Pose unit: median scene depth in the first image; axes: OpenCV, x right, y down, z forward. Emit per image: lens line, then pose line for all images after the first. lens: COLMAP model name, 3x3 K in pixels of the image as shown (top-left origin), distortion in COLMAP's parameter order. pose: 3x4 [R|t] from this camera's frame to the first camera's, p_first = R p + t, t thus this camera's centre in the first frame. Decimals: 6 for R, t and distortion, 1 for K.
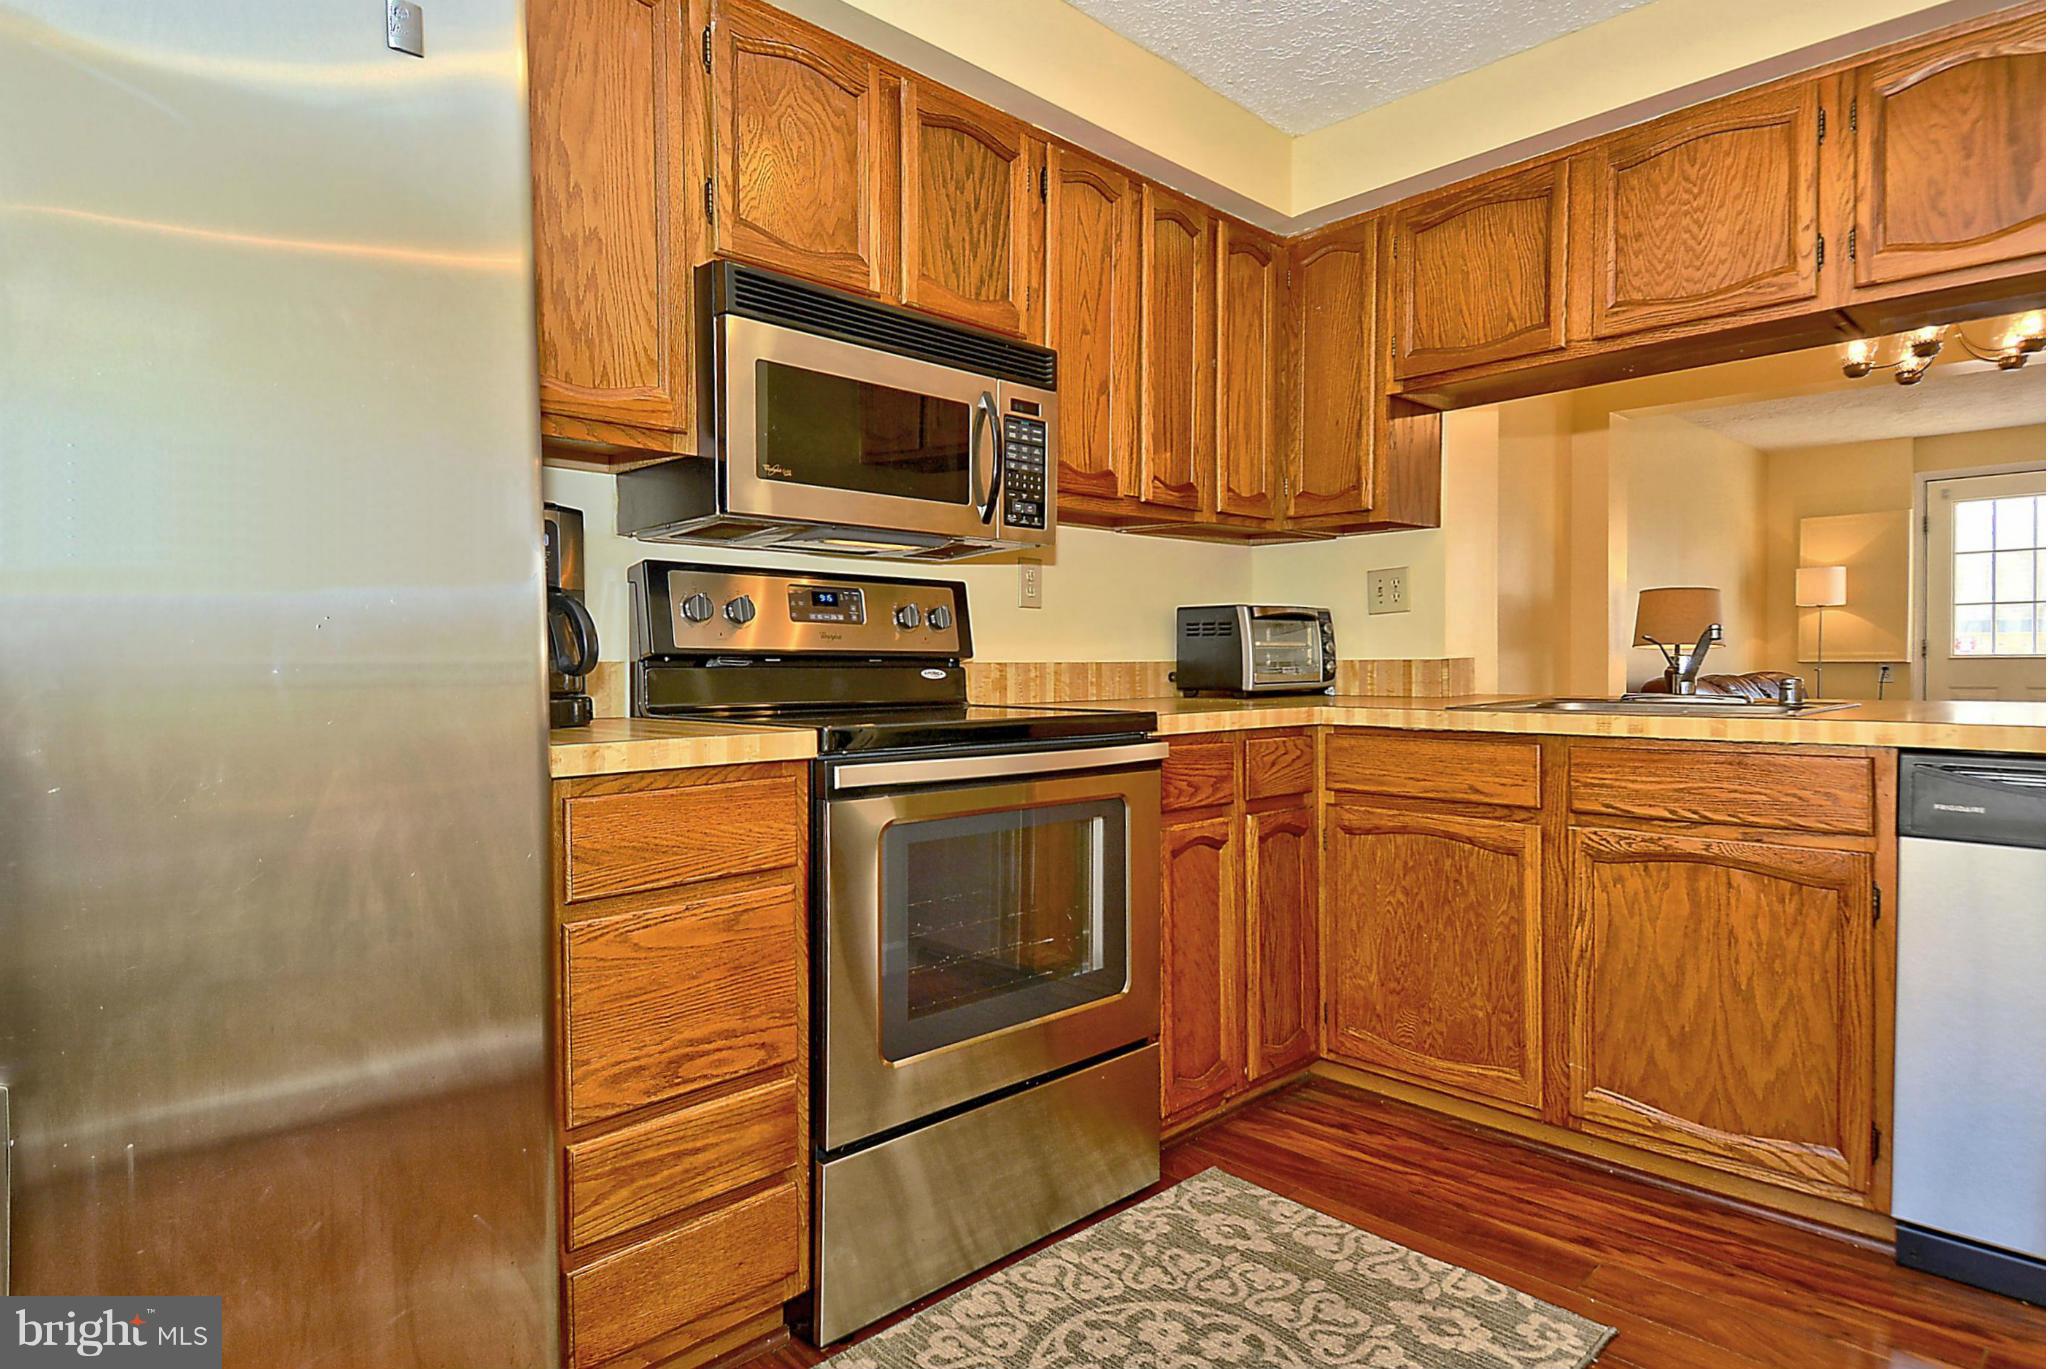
lens RADIAL K [[1065.5, 0, 1041.3], [0, 1065.5, 682.9], [0, 0, 1]] dist [0.077235, -0.062753]
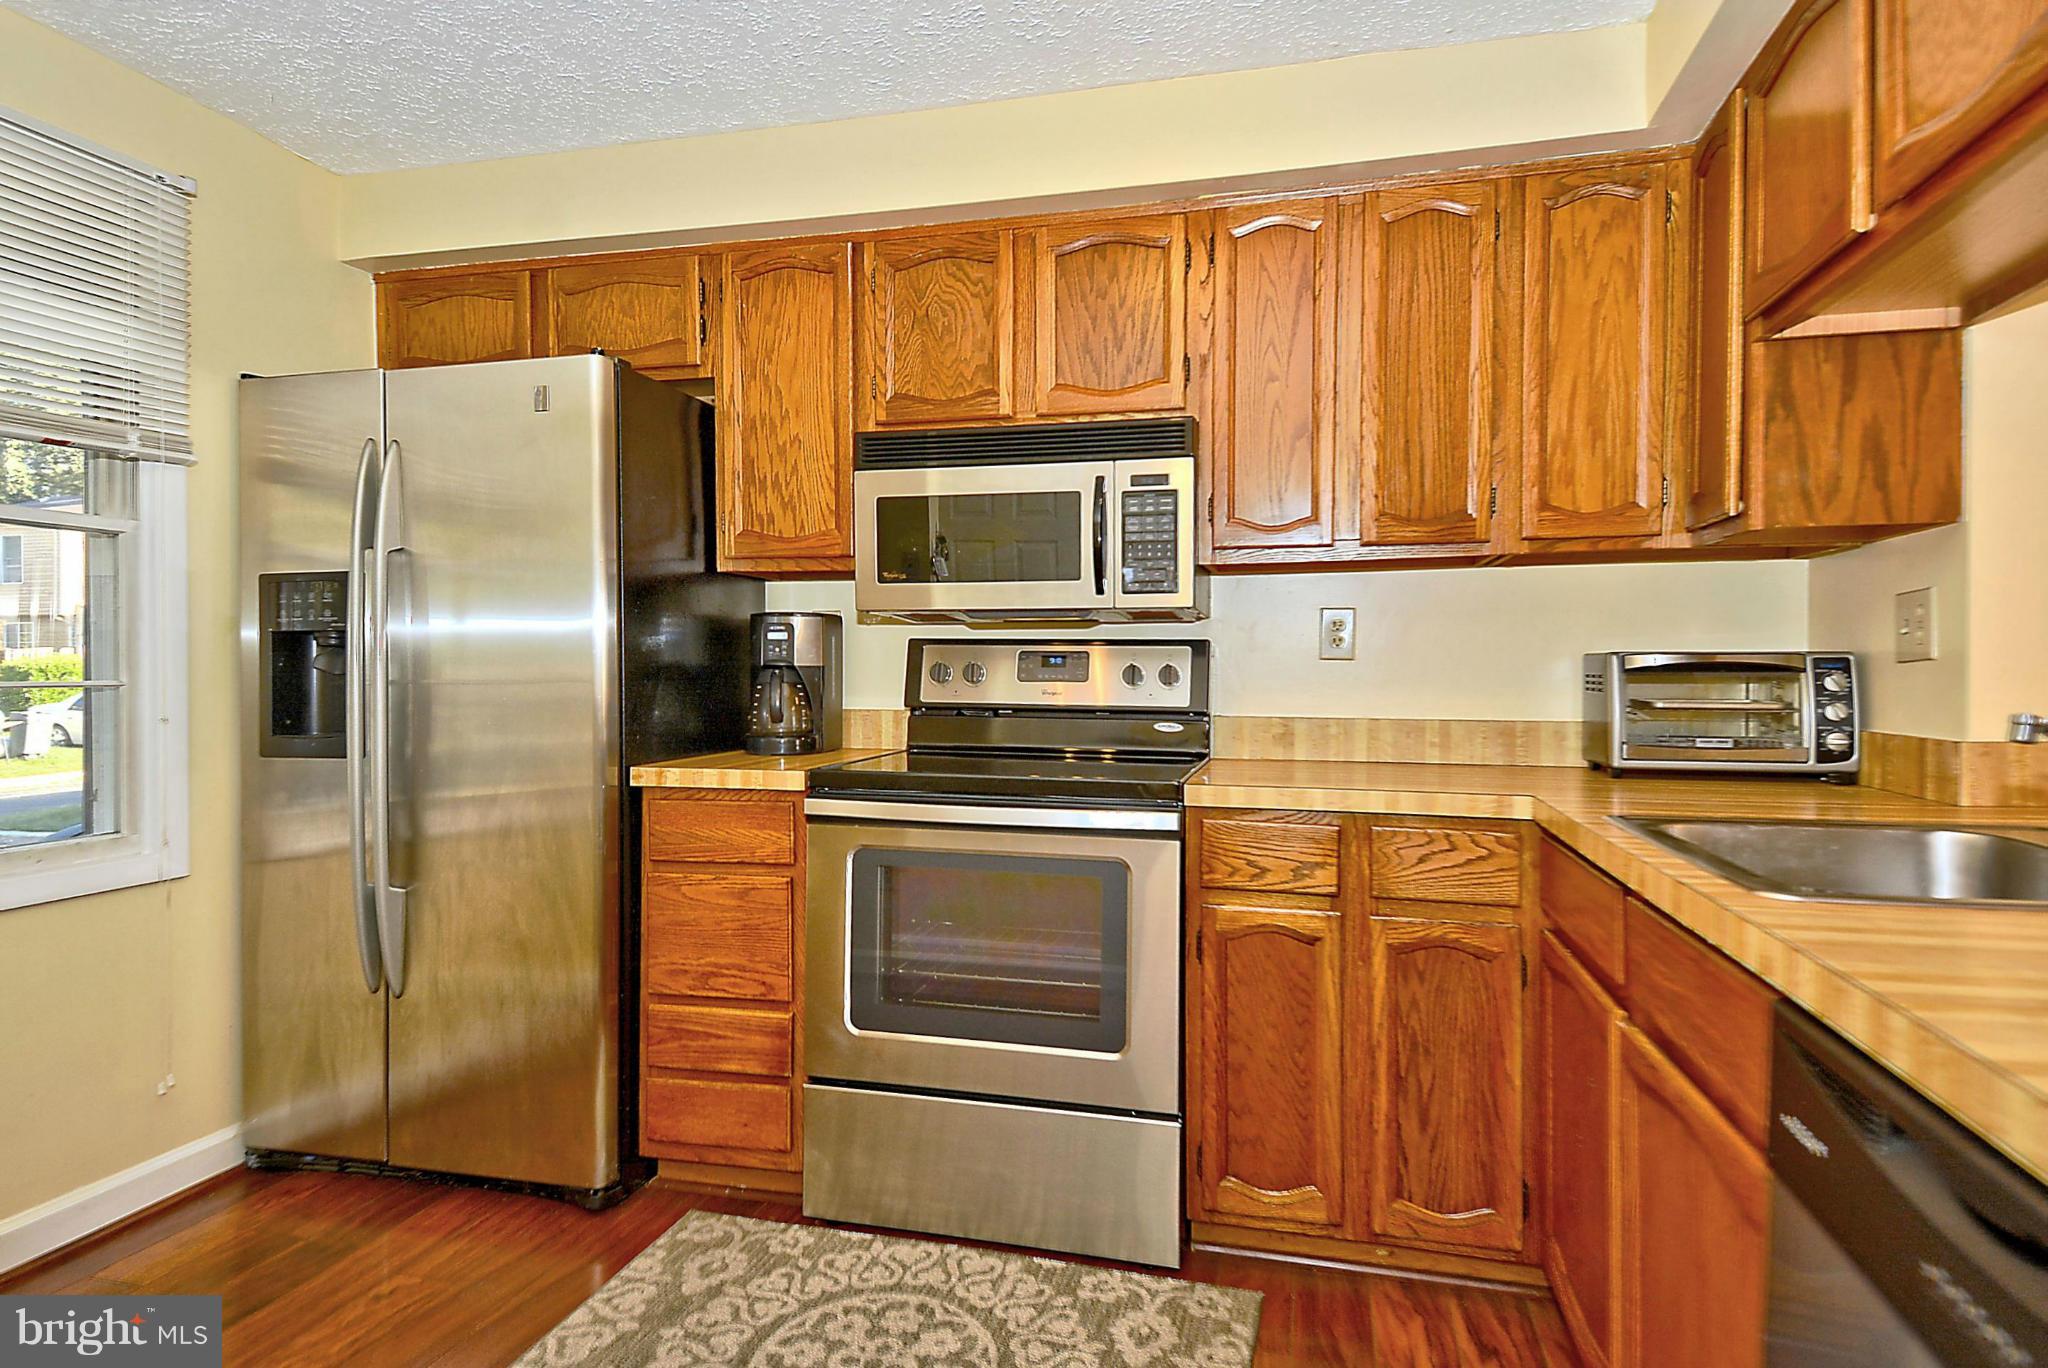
lens RADIAL K [[1025.2, 0, 1024.0], [0, 1025.2, 684.0], [0, 0, 1]] dist [0.071282, -0.053273]
pose [[0.574541, 0.016857, -0.818302, 0.873428], [-0.025702, 0.999666, 0.002547, -0.066745], [0.818072, 0.019569, 0.574783, 0.379634]]
